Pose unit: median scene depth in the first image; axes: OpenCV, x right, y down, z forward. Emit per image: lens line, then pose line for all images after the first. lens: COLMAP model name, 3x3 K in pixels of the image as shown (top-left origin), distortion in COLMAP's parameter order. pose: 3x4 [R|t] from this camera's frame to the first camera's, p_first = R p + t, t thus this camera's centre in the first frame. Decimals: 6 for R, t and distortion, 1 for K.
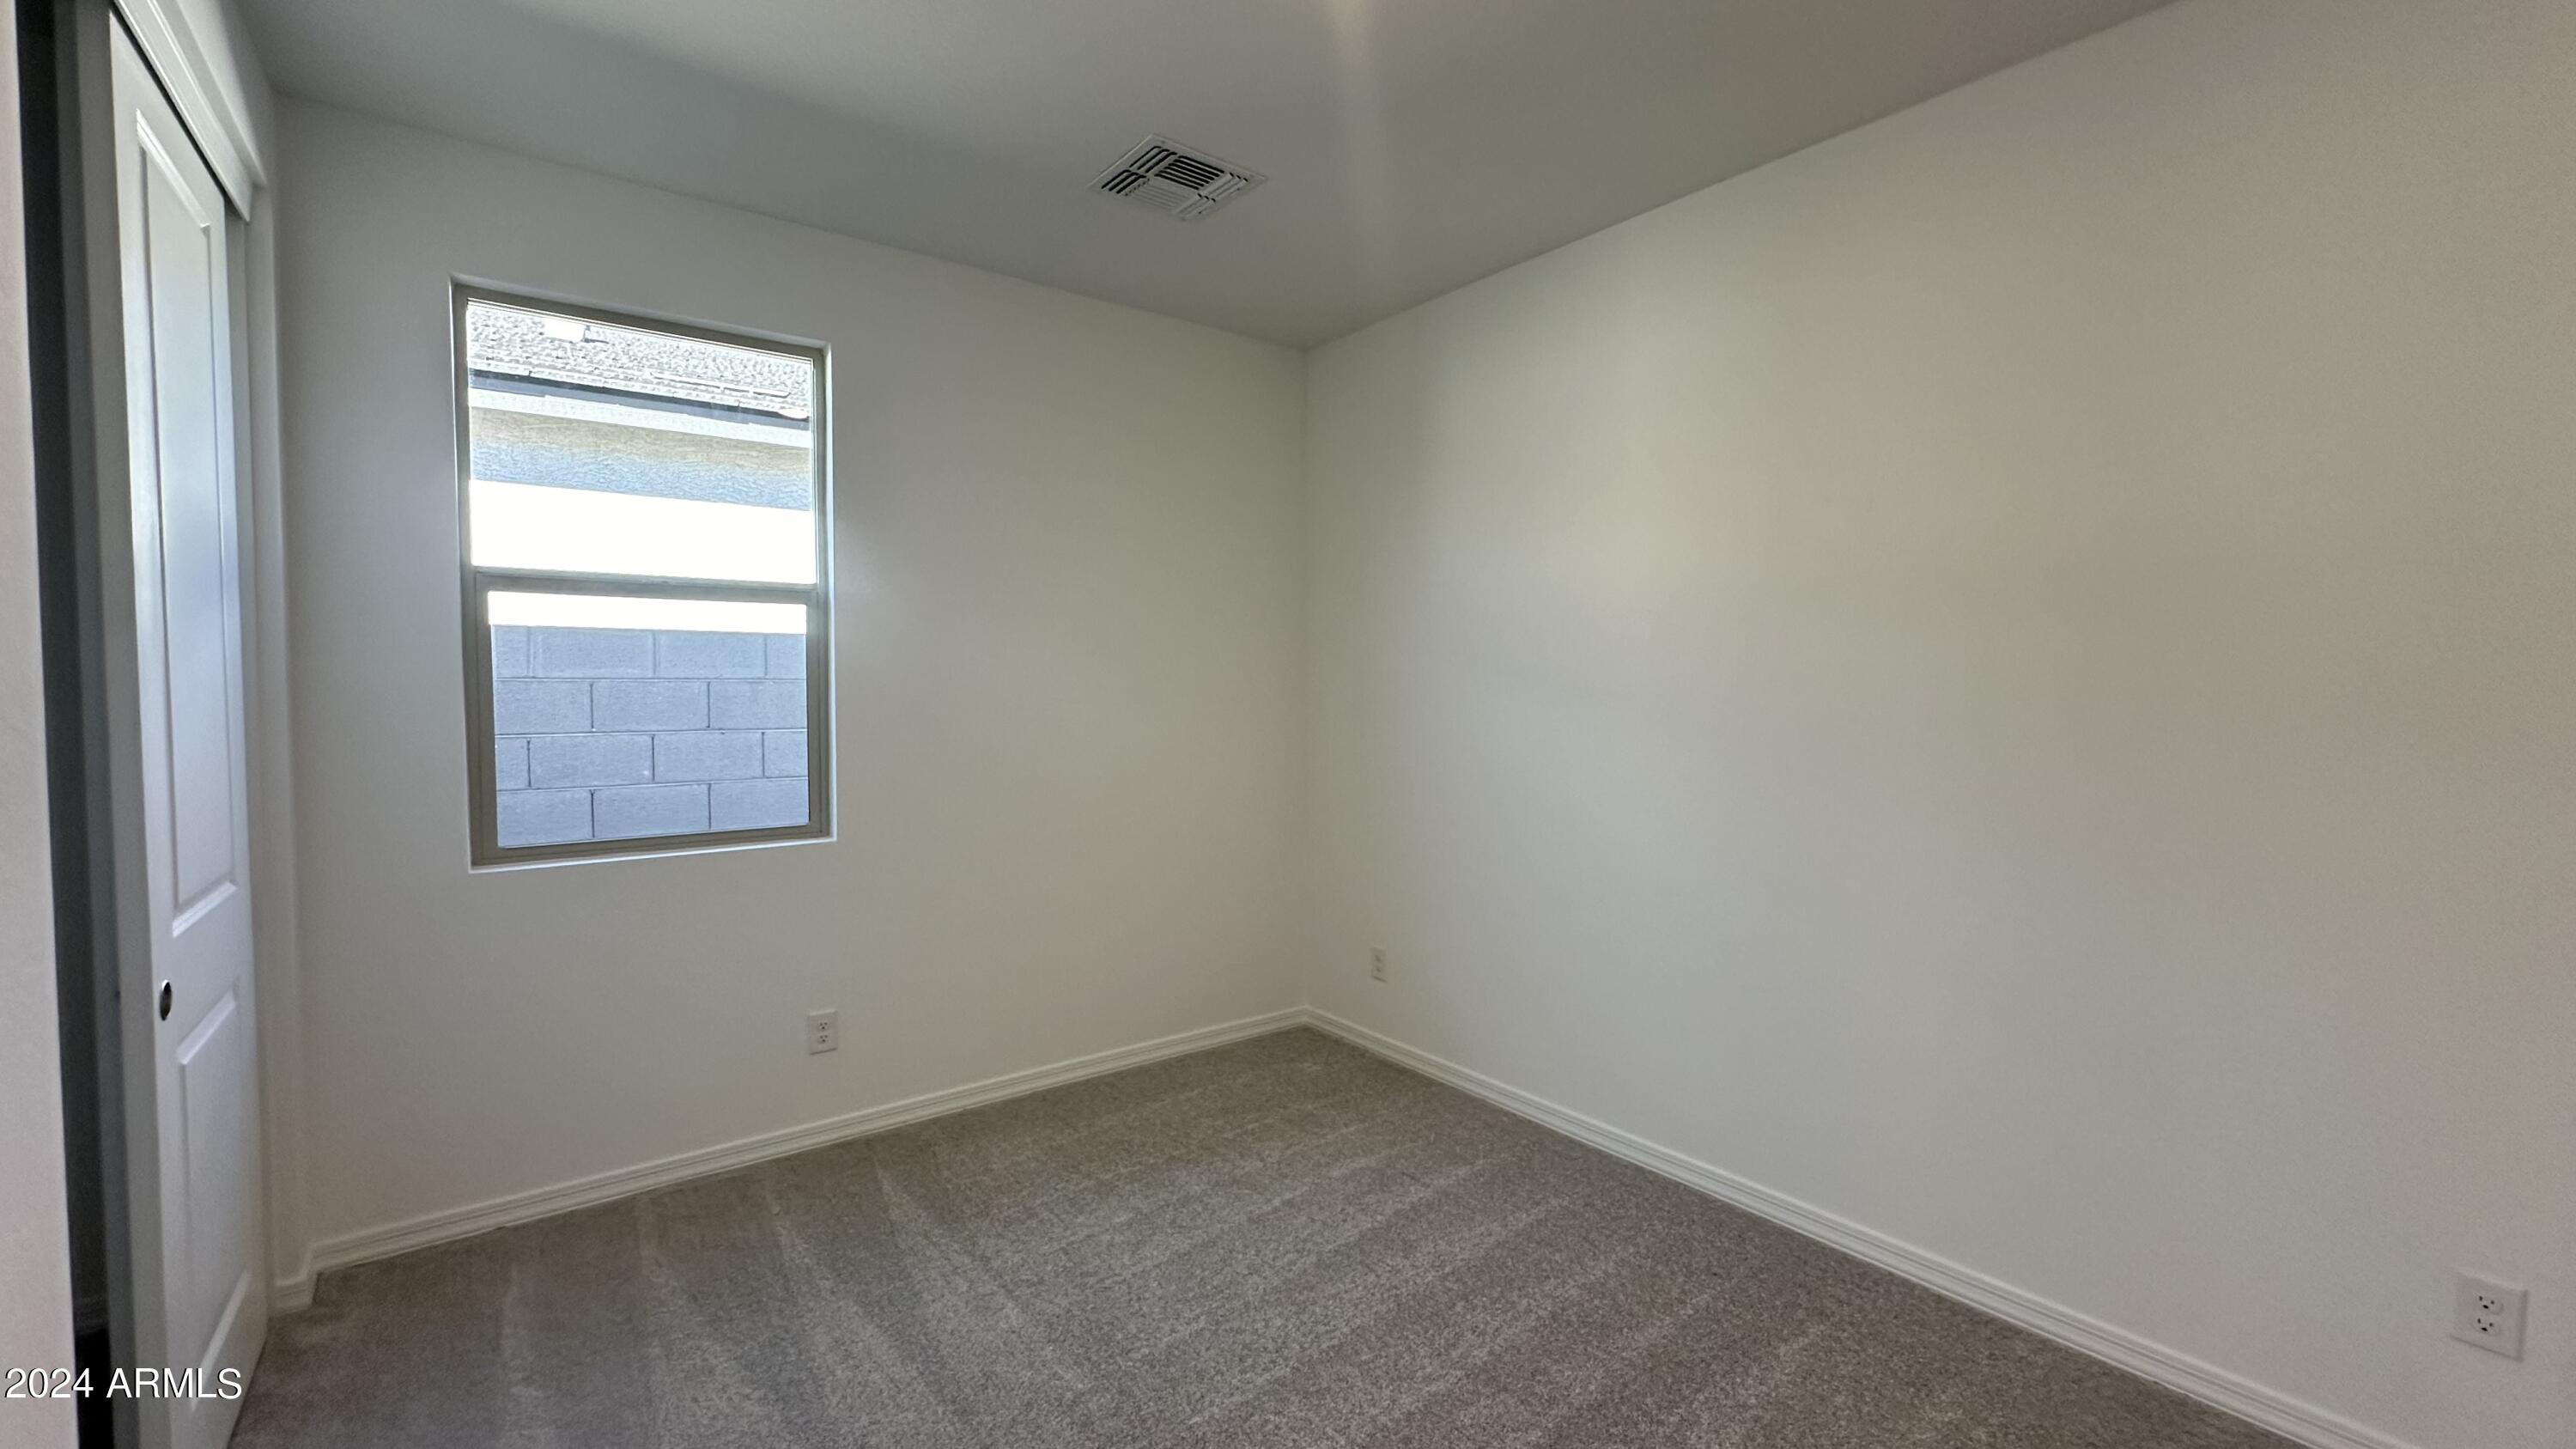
lens RADIAL K [[1029.8, 0, 1283.8], [0, 1029.8, 723.1], [0, 0, 1]] dist [-0.001519, 0.000089]
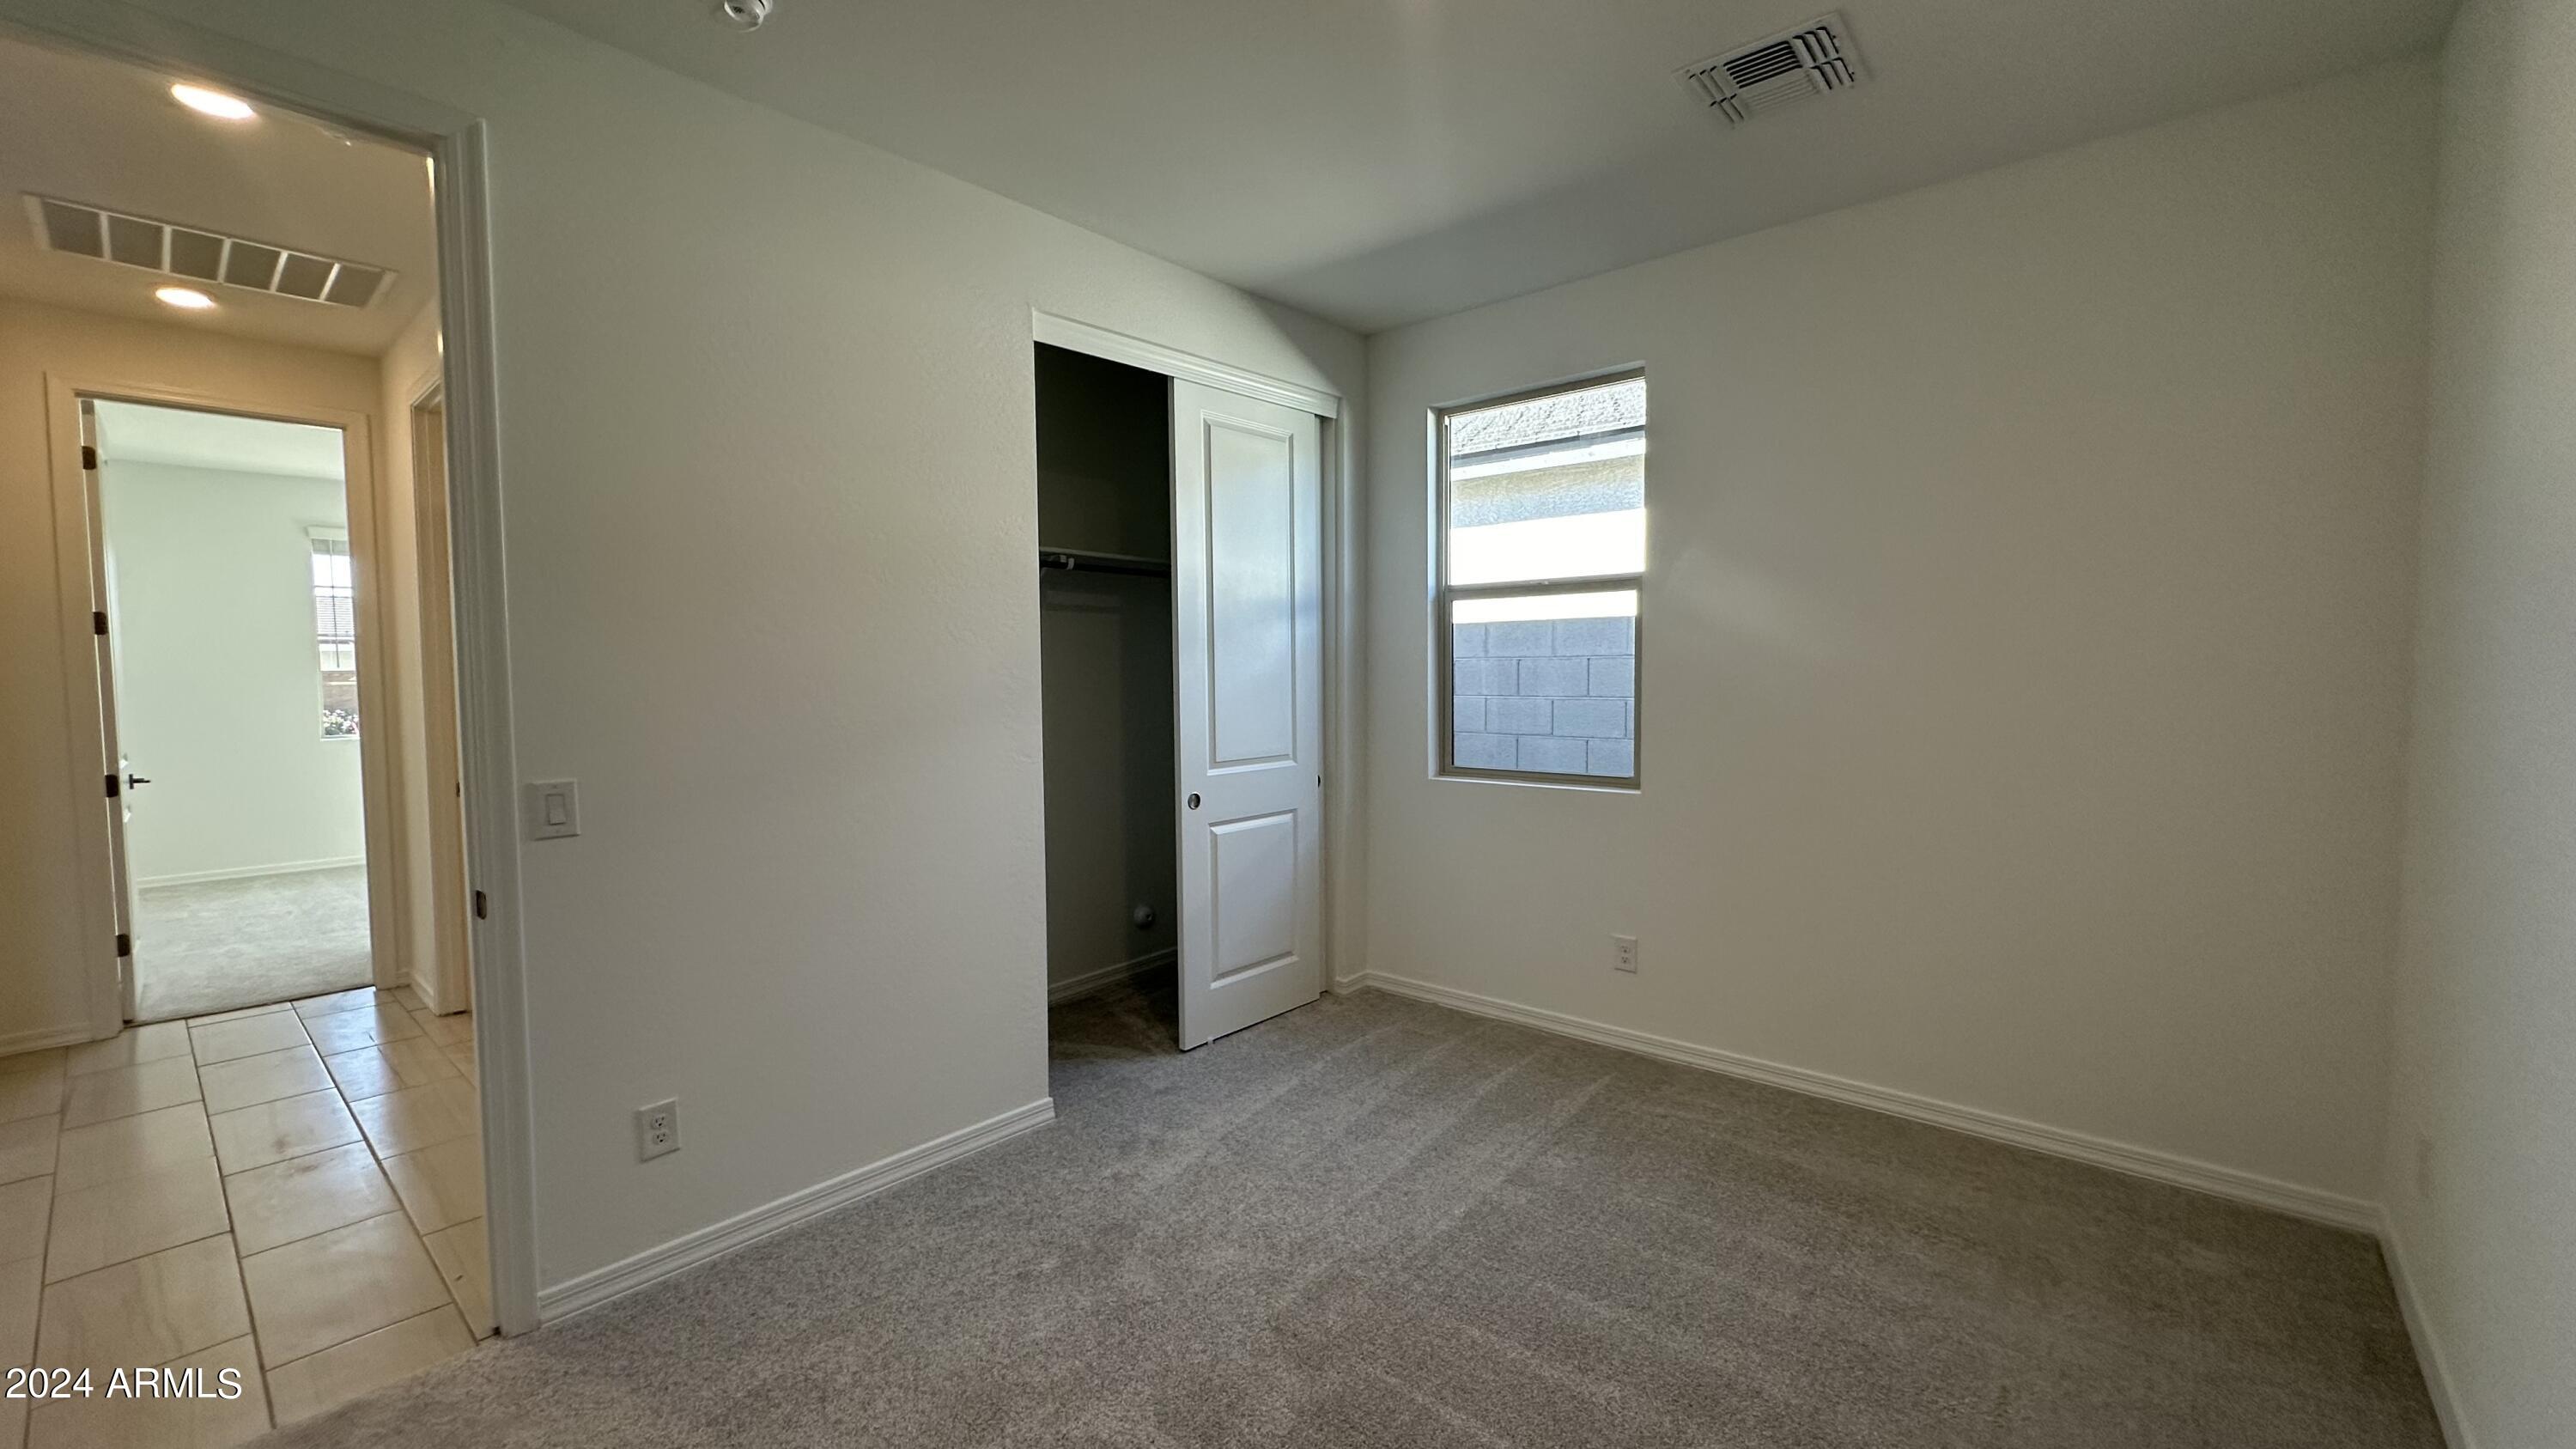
lens RADIAL K [[1029.8, 0, 1283.8], [0, 1029.8, 723.1], [0, 0, 1]] dist [-0.001519, 0.000089]
pose [[0.197817, 0.054652, -0.978714, 0.699048], [-0.024015, 0.998415, 0.050898, -0.016459], [0.979945, 0.013435, 0.198816, 0.431741]]
